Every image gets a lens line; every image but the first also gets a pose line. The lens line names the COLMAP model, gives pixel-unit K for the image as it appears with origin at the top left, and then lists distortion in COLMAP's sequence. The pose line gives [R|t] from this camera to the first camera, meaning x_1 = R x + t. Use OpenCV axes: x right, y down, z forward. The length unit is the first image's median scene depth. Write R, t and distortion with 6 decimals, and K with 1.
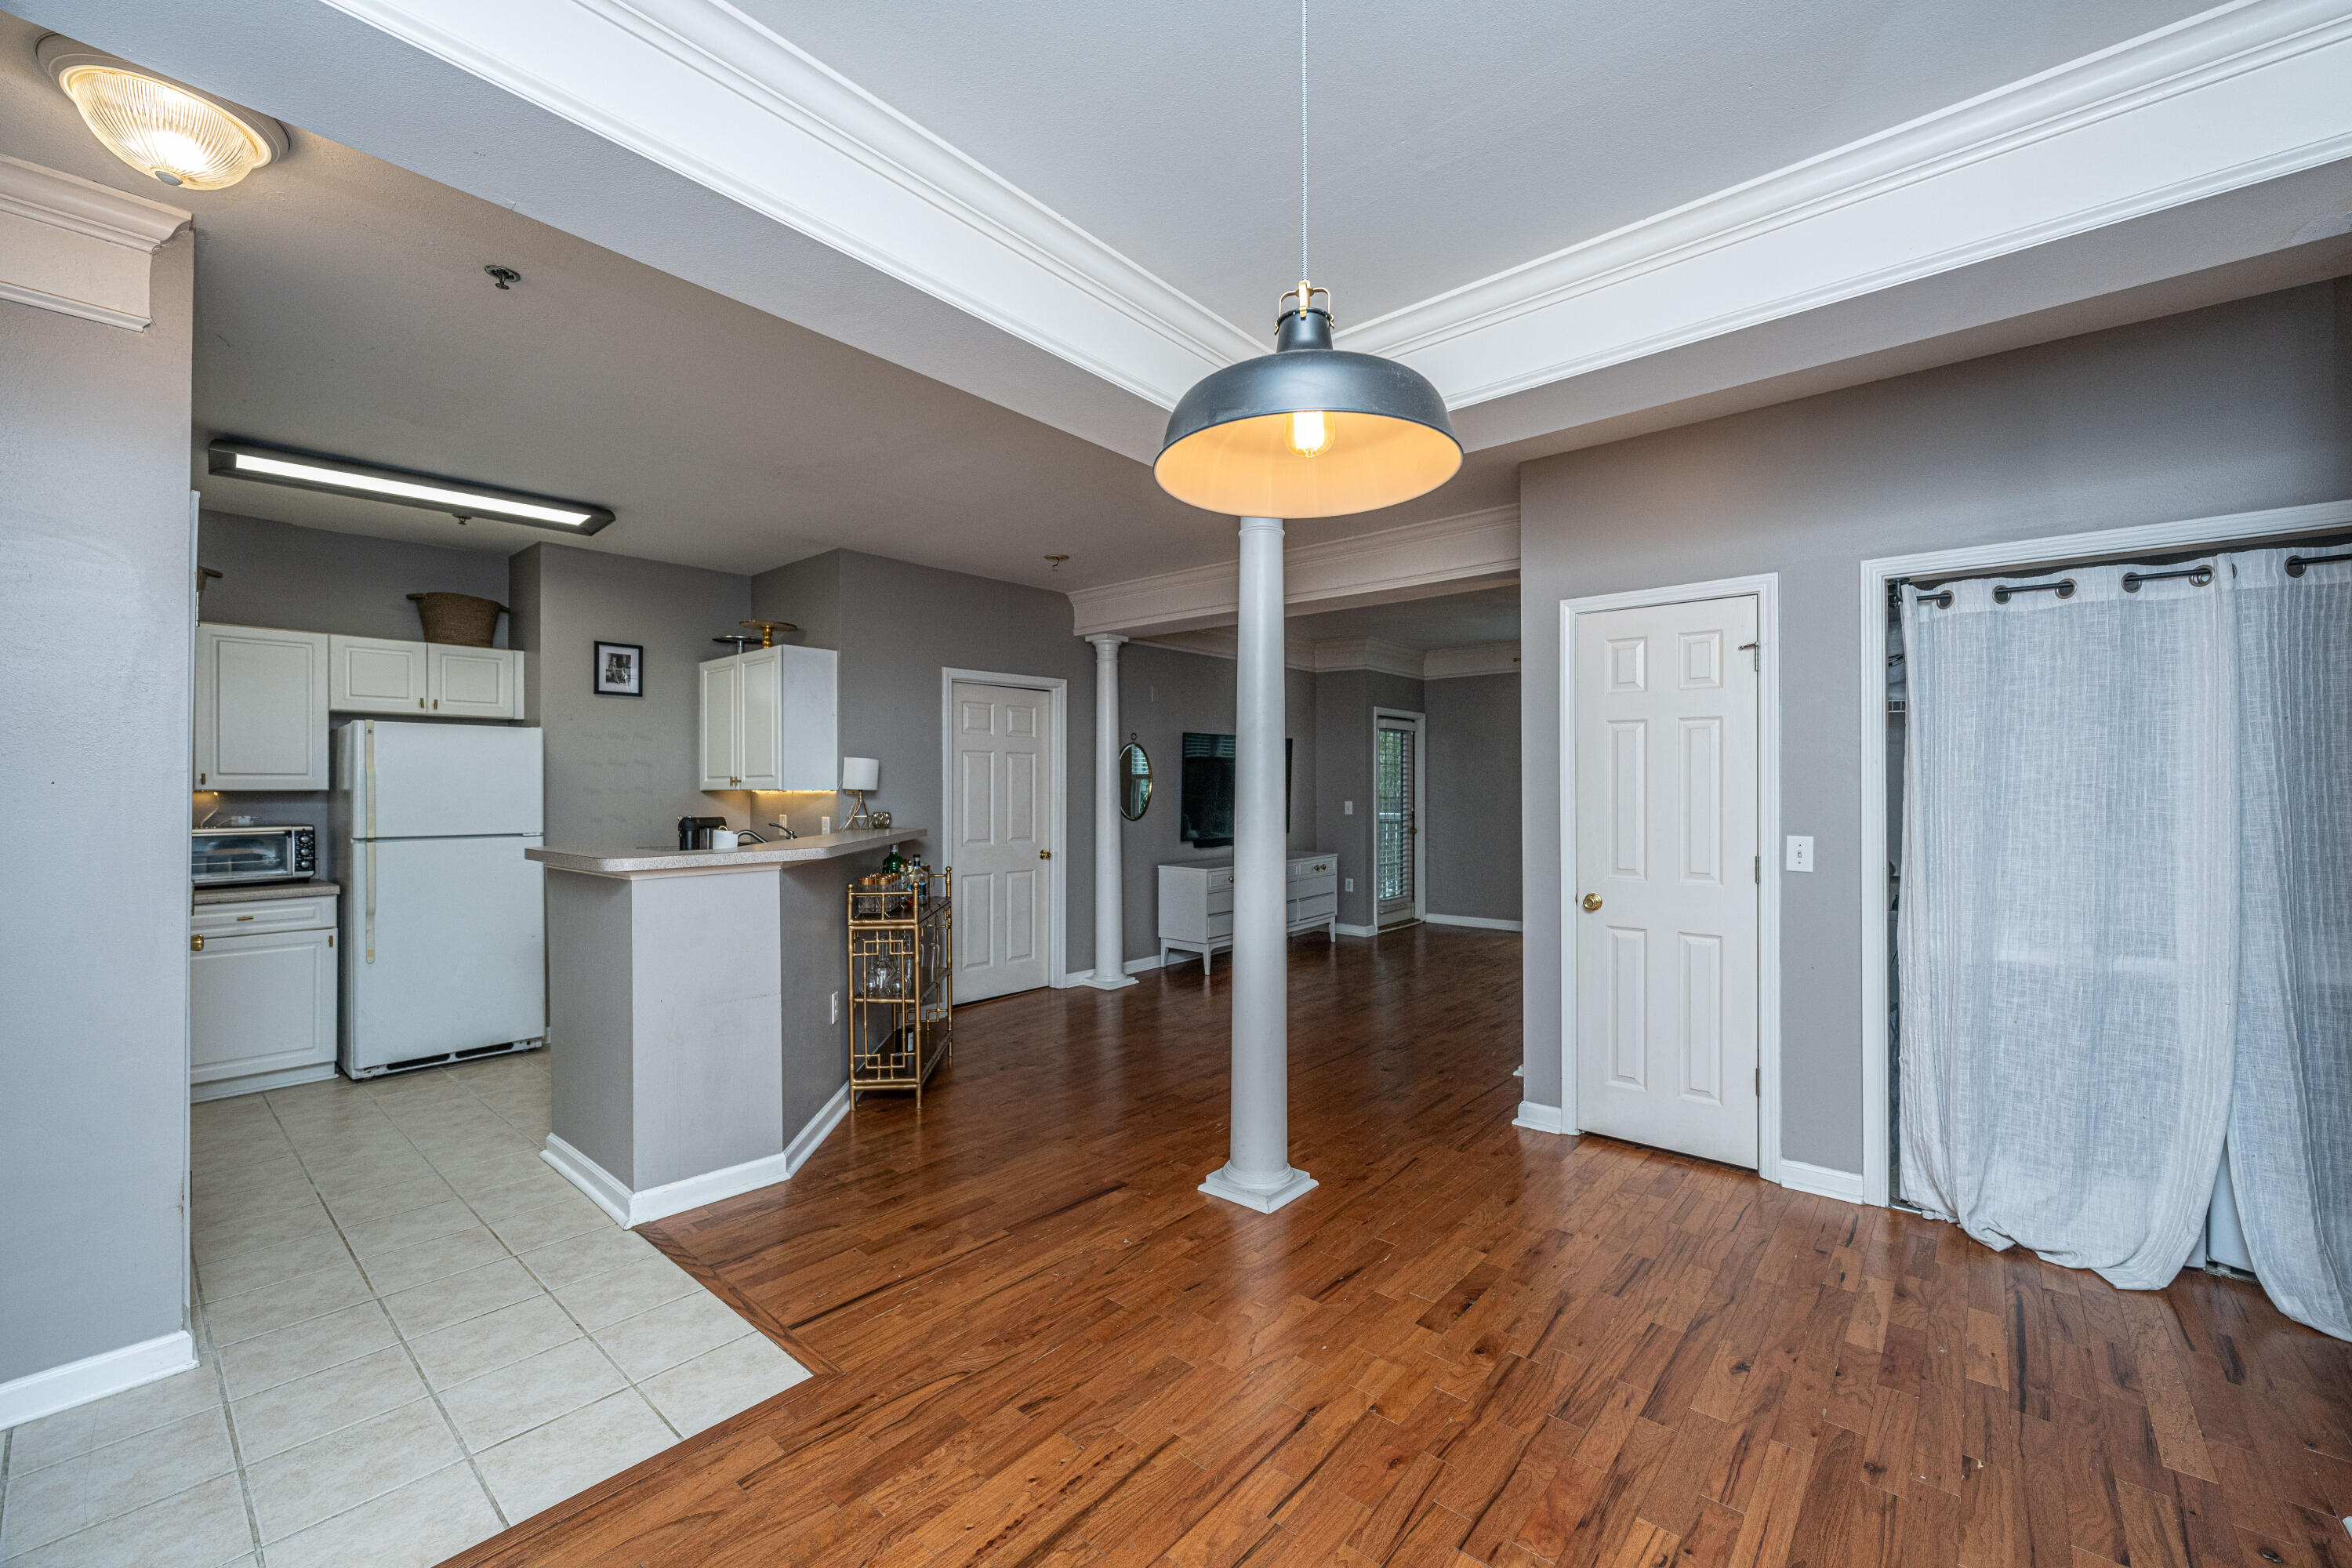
lens RADIAL K [[941.4, 0, 1176.0], [0, 941.4, 784.0], [0, 0, 1]] dist [-0.000092, -0.000016]
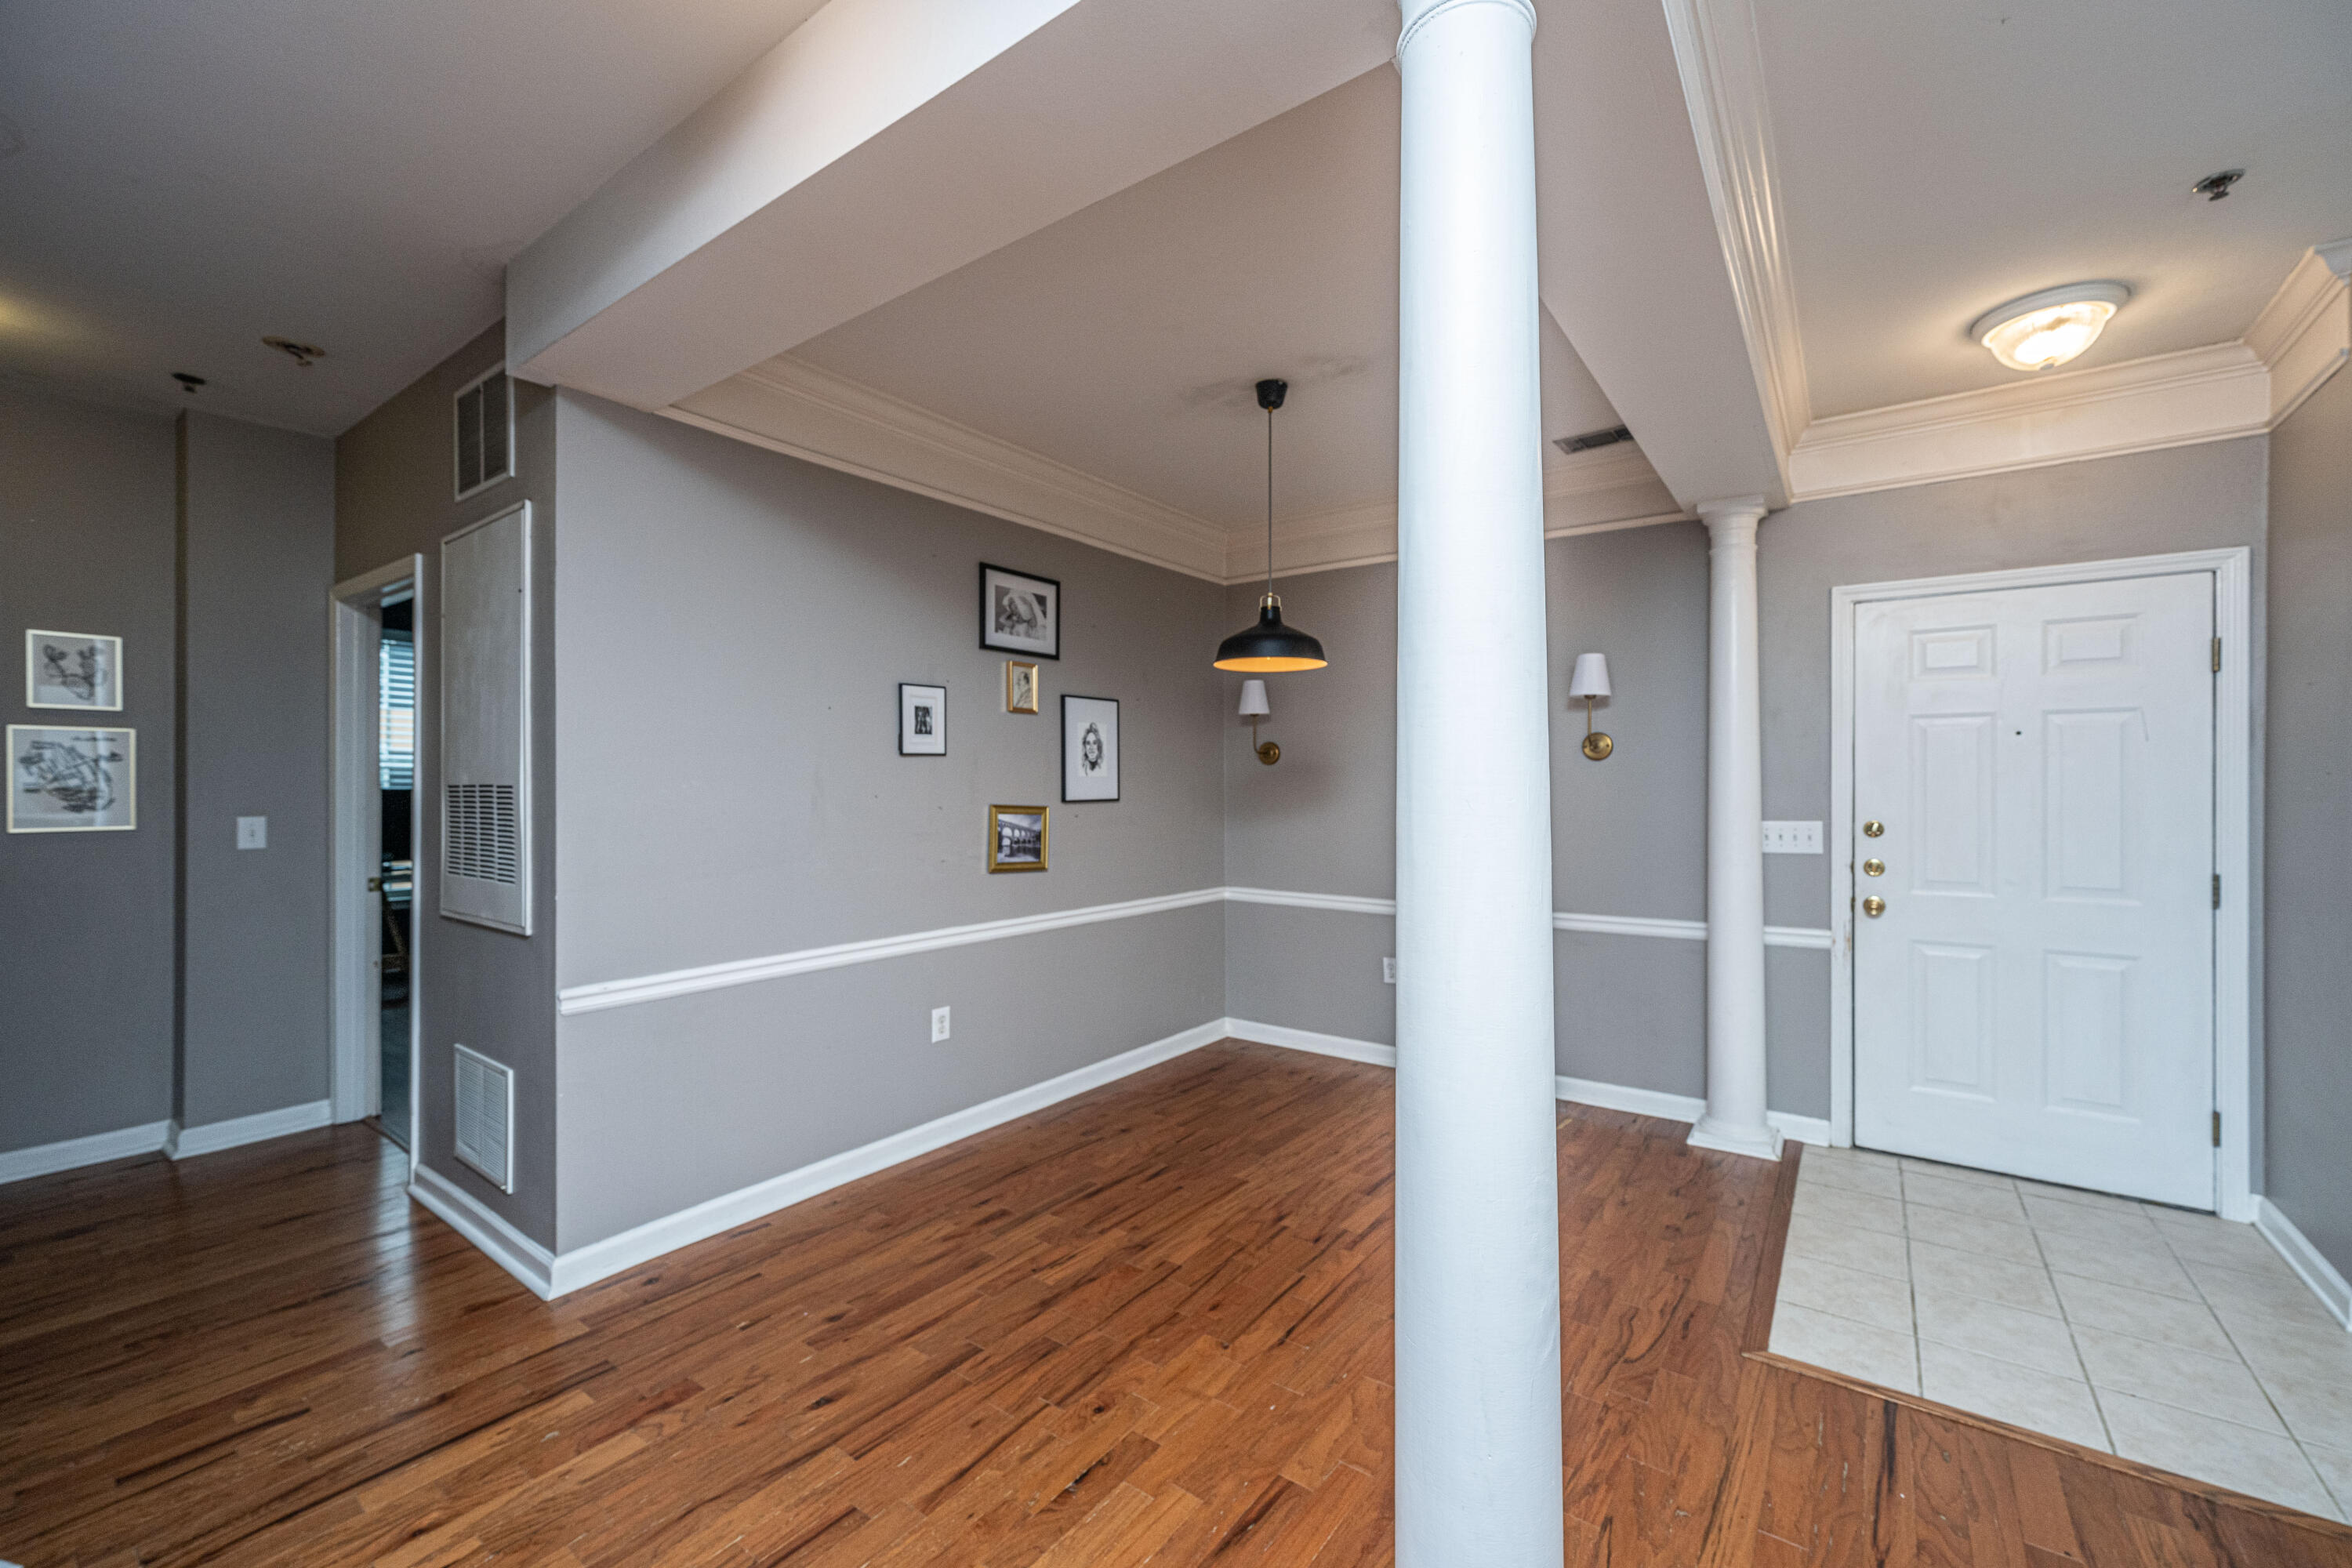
lens RADIAL K [[956.1, 0, 1176.0], [0, 956.1, 784.0], [0, 0, 1]] dist [-0.000618, -0.000108]
pose [[-0.997035, 0.001865, -0.076931, 0.337707], [0.002464, 0.999967, -0.007690, 0.023487], [0.076914, -0.007857, -0.997007, 2.024897]]
